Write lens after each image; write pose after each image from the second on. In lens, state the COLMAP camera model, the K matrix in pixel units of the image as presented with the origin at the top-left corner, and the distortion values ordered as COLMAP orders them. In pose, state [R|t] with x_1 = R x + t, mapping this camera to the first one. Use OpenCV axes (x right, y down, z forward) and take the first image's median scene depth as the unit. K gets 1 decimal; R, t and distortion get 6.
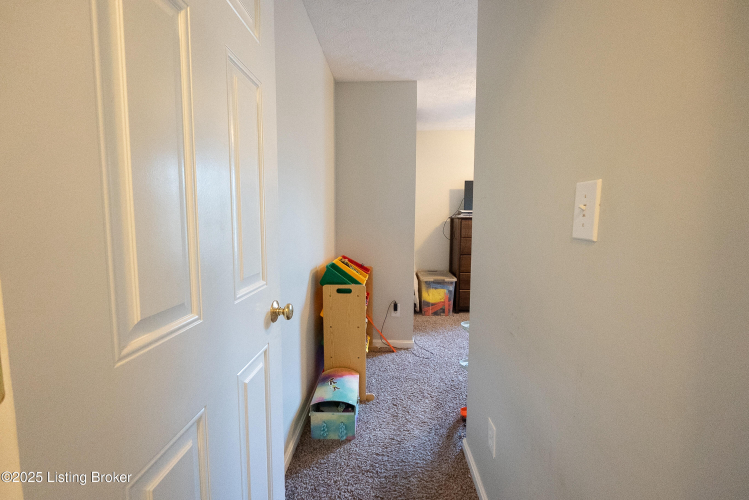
lens RADIAL K [[319.3, 0, 374.1], [0, 319.3, 247.6], [0, 0, 1]] dist [-0.003249, -0.000464]
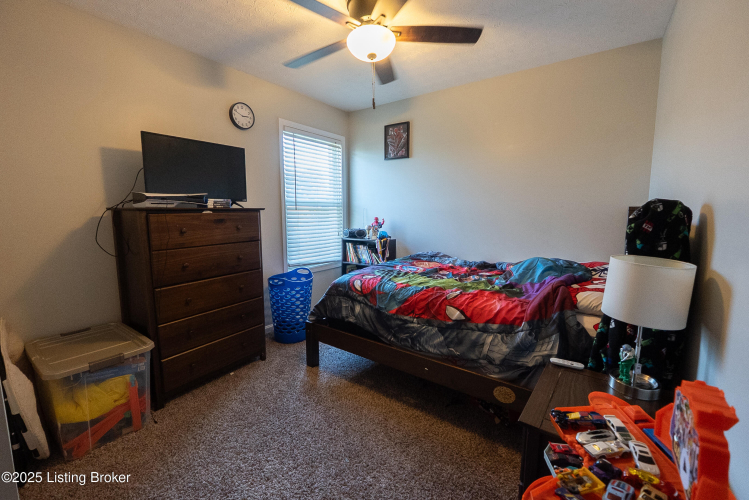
lens RADIAL K [[319.3, 0, 374.1], [0, 319.3, 247.6], [0, 0, 1]] dist [-0.003249, -0.000464]
pose [[0.557245, -0.104271, 0.823775, 0.071501], [0.080217, 0.994204, 0.071580, -0.044794], [-0.826464, 0.026193, 0.562379, 0.472631]]
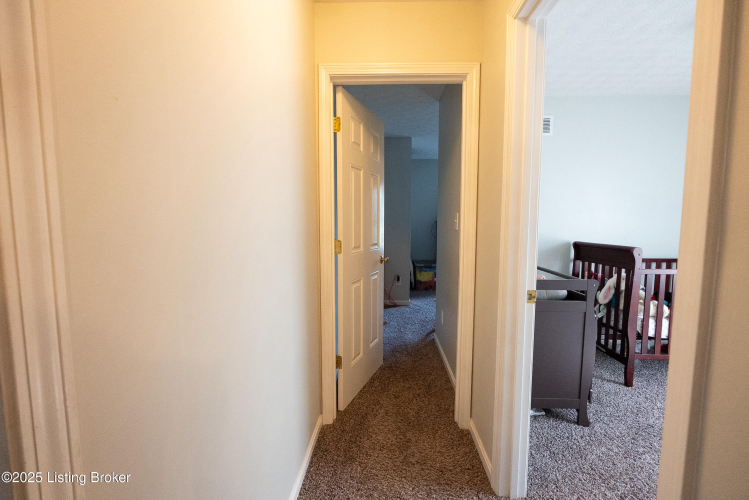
lens RADIAL K [[319.3, 0, 374.1], [0, 319.3, 247.6], [0, 0, 1]] dist [-0.003249, -0.000464]
pose [[0.999985, 0.000057, 0.005548, -0.045285], [0.000001, 0.999946, -0.010405, 0.036722], [-0.005548, 0.010404, 0.999930, -0.423402]]
